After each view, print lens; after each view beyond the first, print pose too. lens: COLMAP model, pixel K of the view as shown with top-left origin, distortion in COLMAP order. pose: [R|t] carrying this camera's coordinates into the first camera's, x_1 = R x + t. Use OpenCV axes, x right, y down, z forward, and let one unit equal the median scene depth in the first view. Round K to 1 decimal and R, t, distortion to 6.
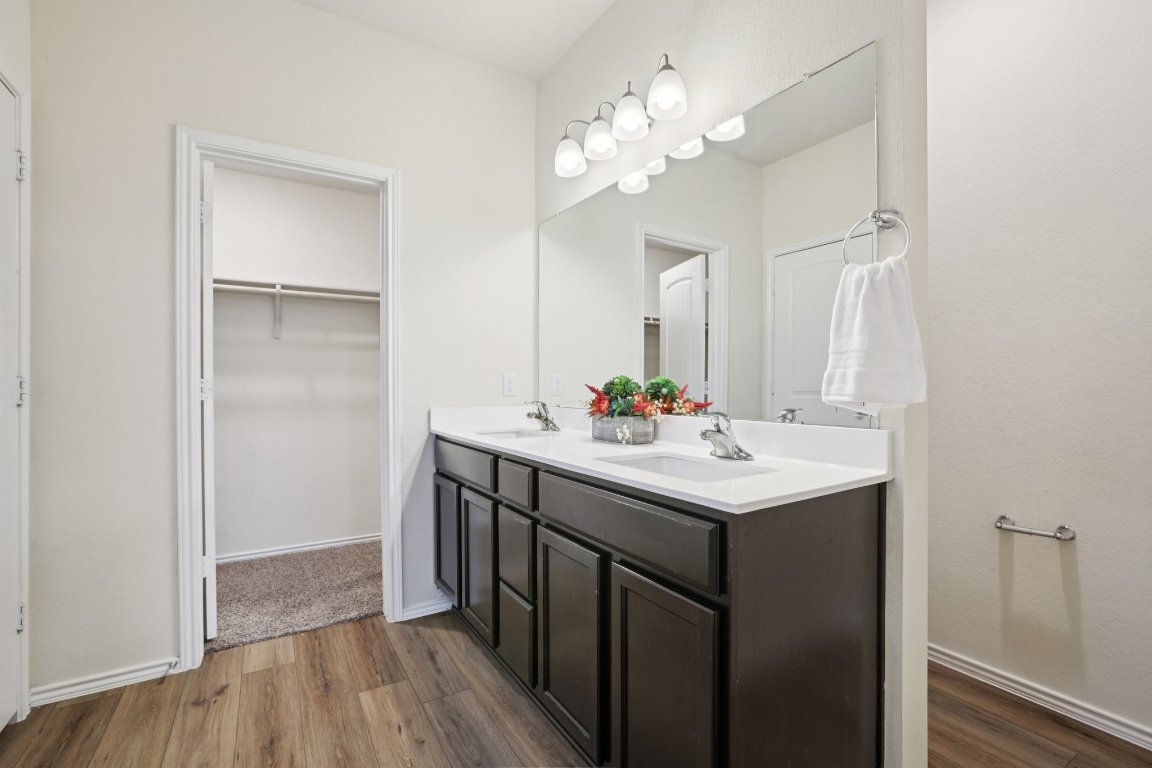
lens RADIAL K [[516.6, 0, 572.6], [0, 516.6, 382.3], [0, 0, 1]] dist [-0.002669, 0.001448]
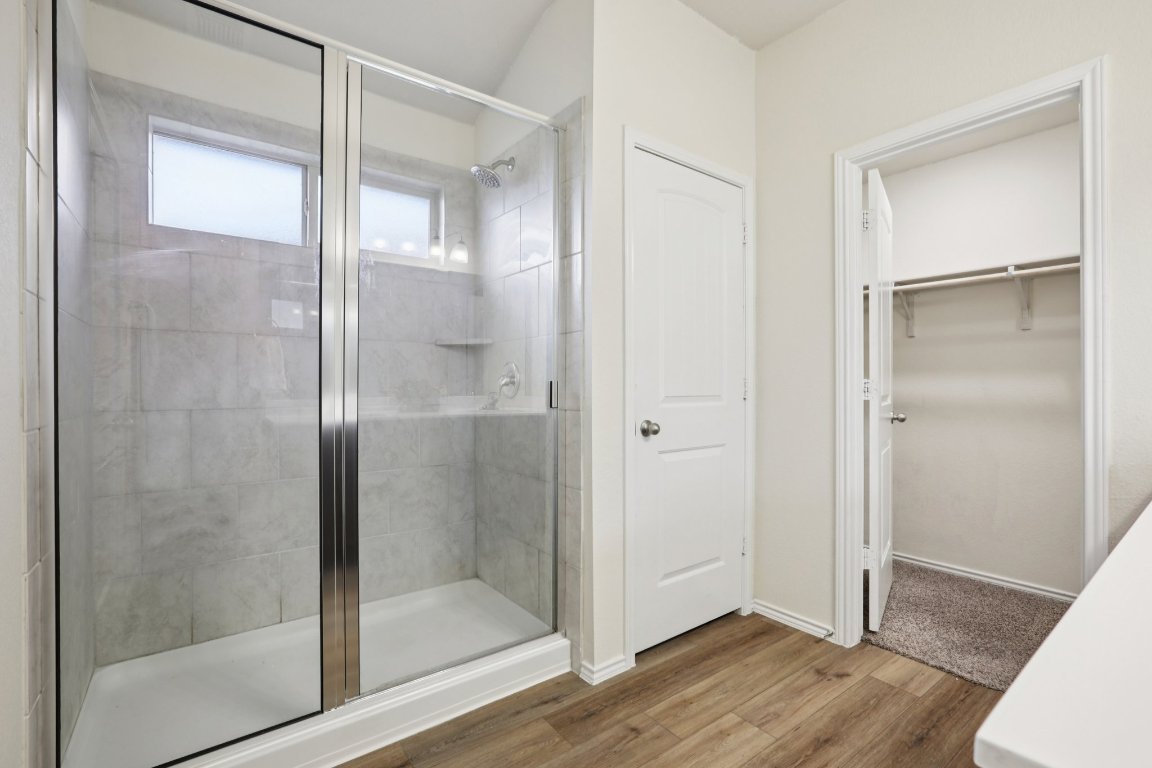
lens RADIAL K [[516.6, 0, 573.7], [0, 516.6, 387.8], [0, 0, 1]] dist [-0.002669, 0.001448]
pose [[0.115136, 0.008146, -0.993316, 0.282219], [0.000525, 0.999966, 0.008261, 0.000835], [0.993350, -0.001473, 0.115128, 0.316746]]
